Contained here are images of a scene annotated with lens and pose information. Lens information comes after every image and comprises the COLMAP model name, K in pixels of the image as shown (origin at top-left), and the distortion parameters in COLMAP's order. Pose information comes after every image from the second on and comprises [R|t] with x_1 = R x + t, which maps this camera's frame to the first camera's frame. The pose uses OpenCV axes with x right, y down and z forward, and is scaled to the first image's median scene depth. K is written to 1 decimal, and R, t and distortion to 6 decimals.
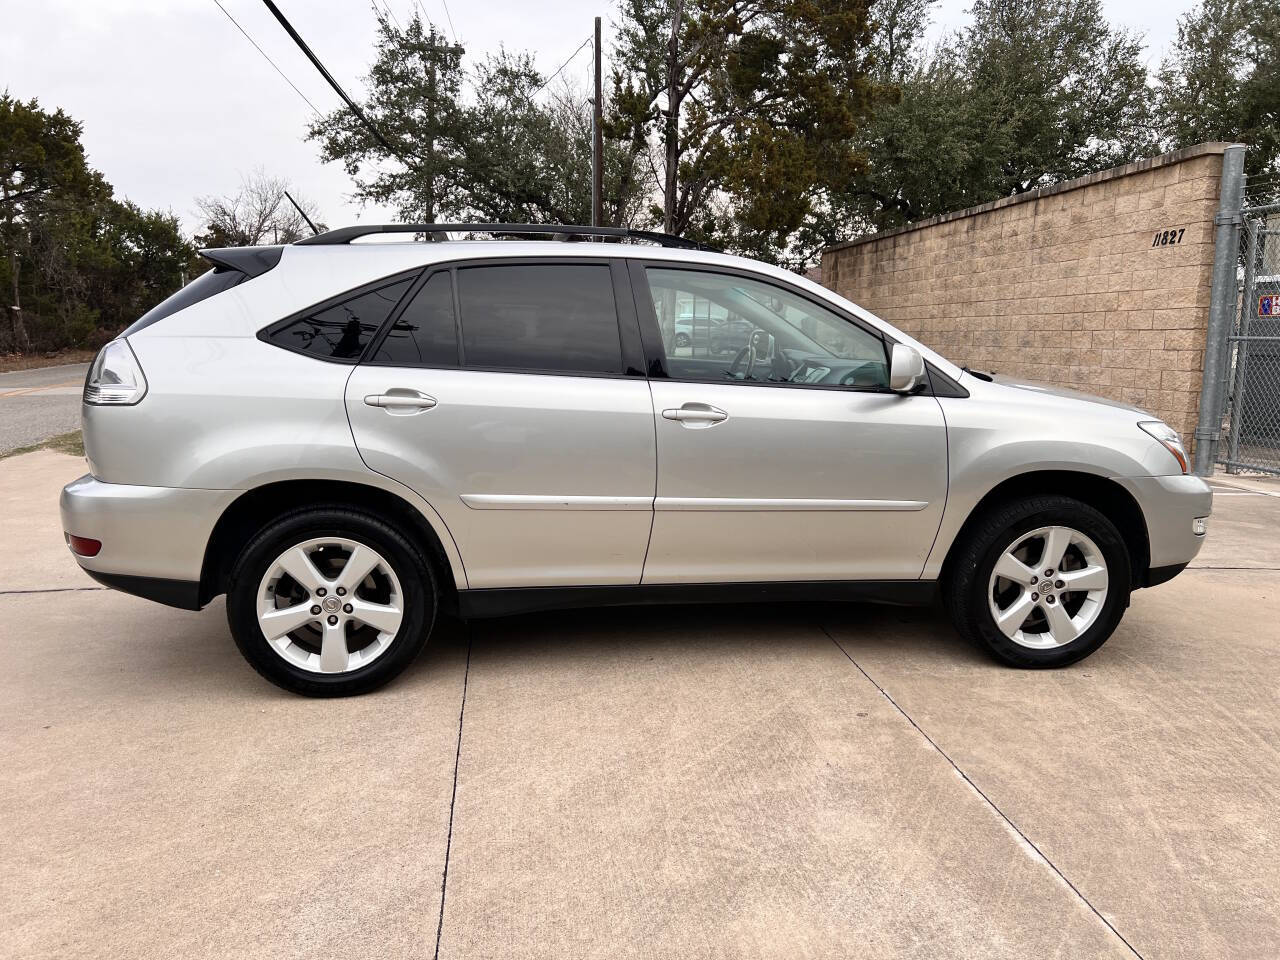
lens RADIAL K [[966.7, 0, 629.5], [0, 966.7, 475.8], [0, 0, 1]] dist [0.048885, -0.051234]
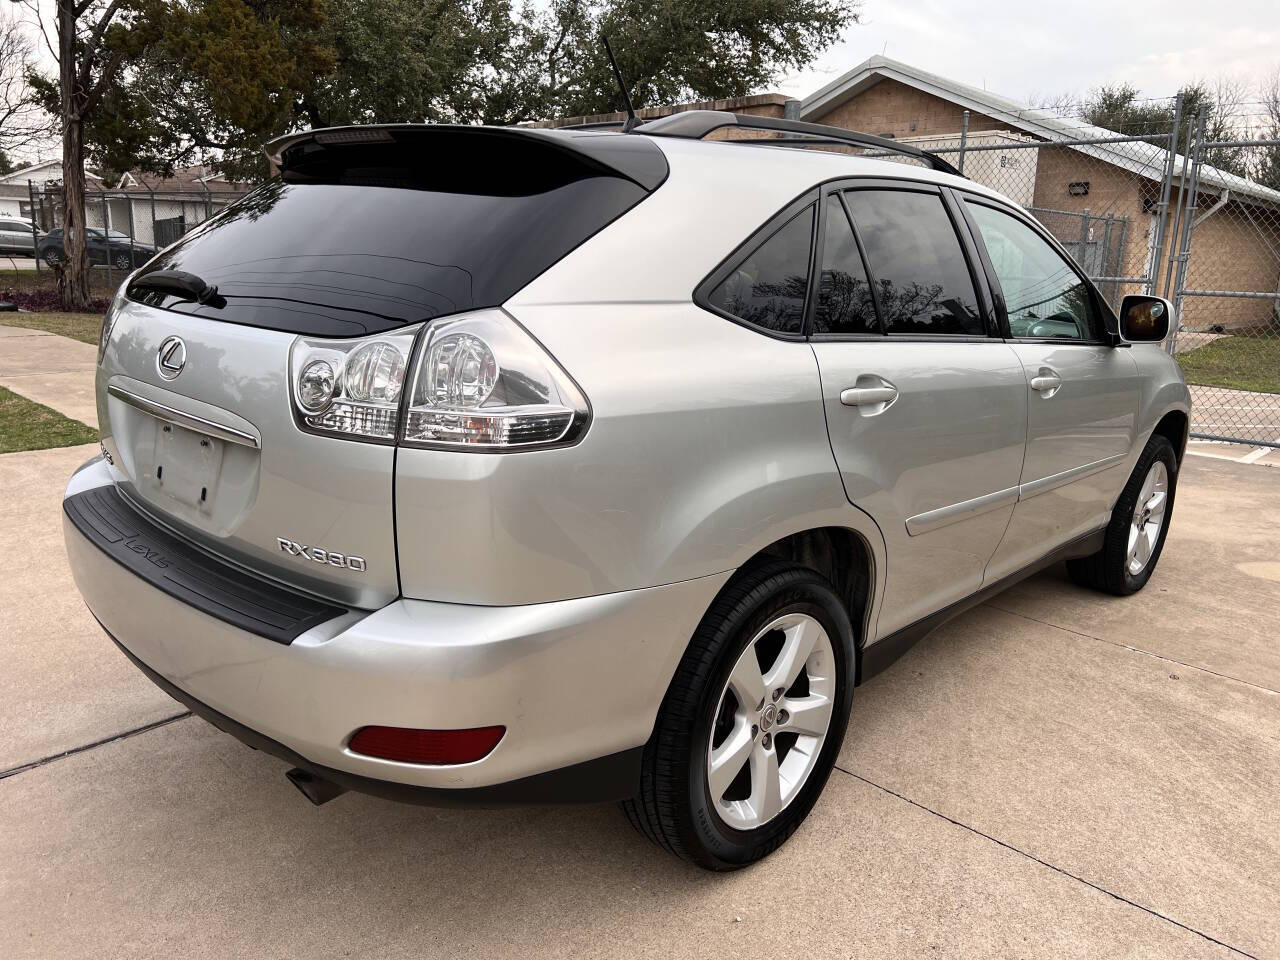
lens RADIAL K [[973.5, 0, 641.7], [0, 973.5, 471.4], [0, 0, 1]] dist [0.032665, -0.026908]
pose [[0.775527, -0.122107, 0.619393, -0.708914], [0.073278, 0.991896, 0.103792, -0.096042], [-0.627047, -0.035106, 0.778190, 0.526317]]
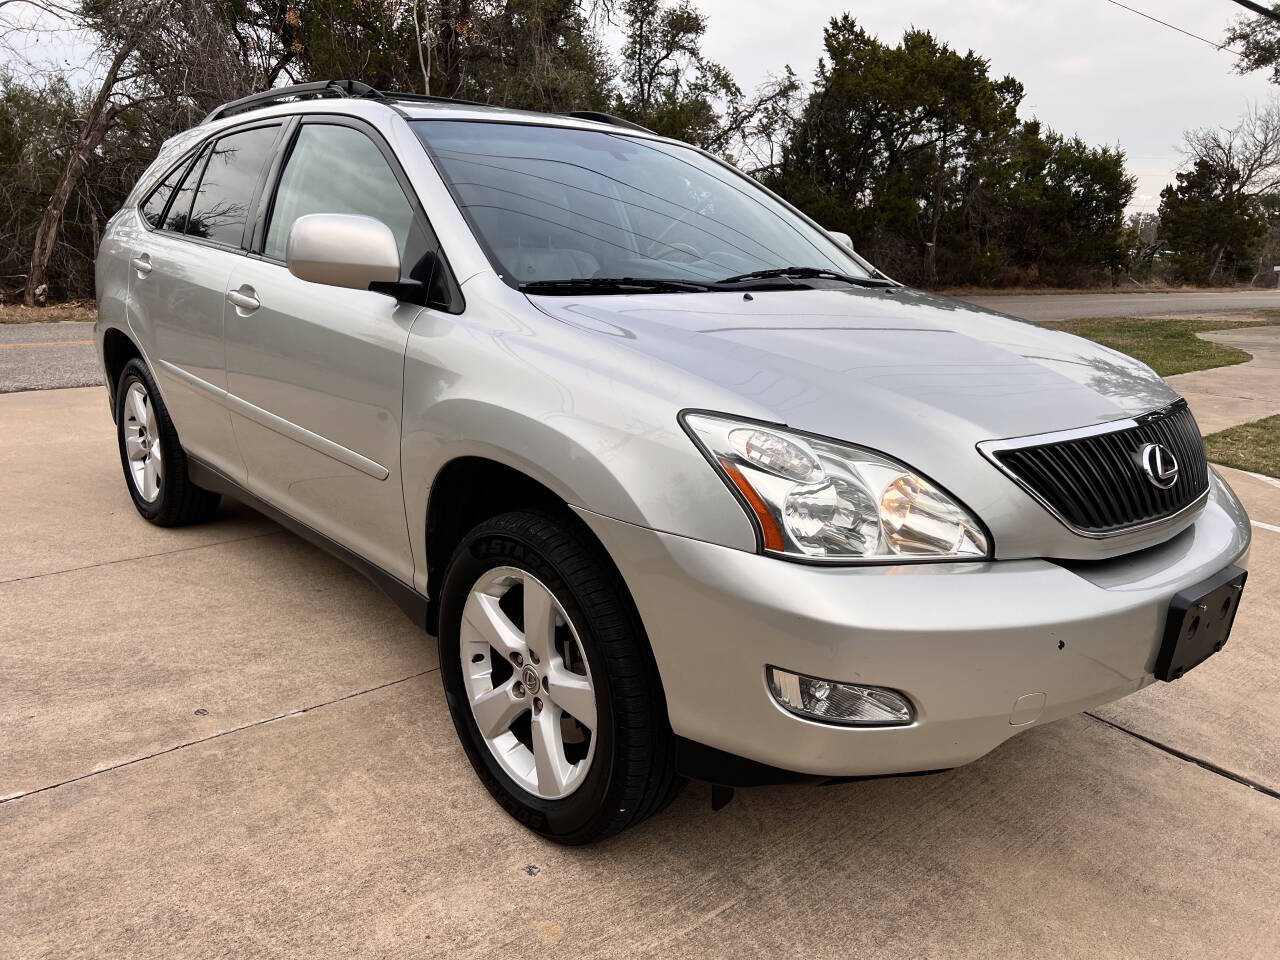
lens RADIAL K [[960.9, 0, 640.0], [0, 960.9, 480.0], [0, 0, 1]] dist [0.050432, -0.059769]
pose [[0.555275, 0.216401, -0.803020, 0.905039], [-0.171091, 0.974625, 0.144339, -0.085568], [0.813878, 0.057241, 0.578209, 0.764454]]
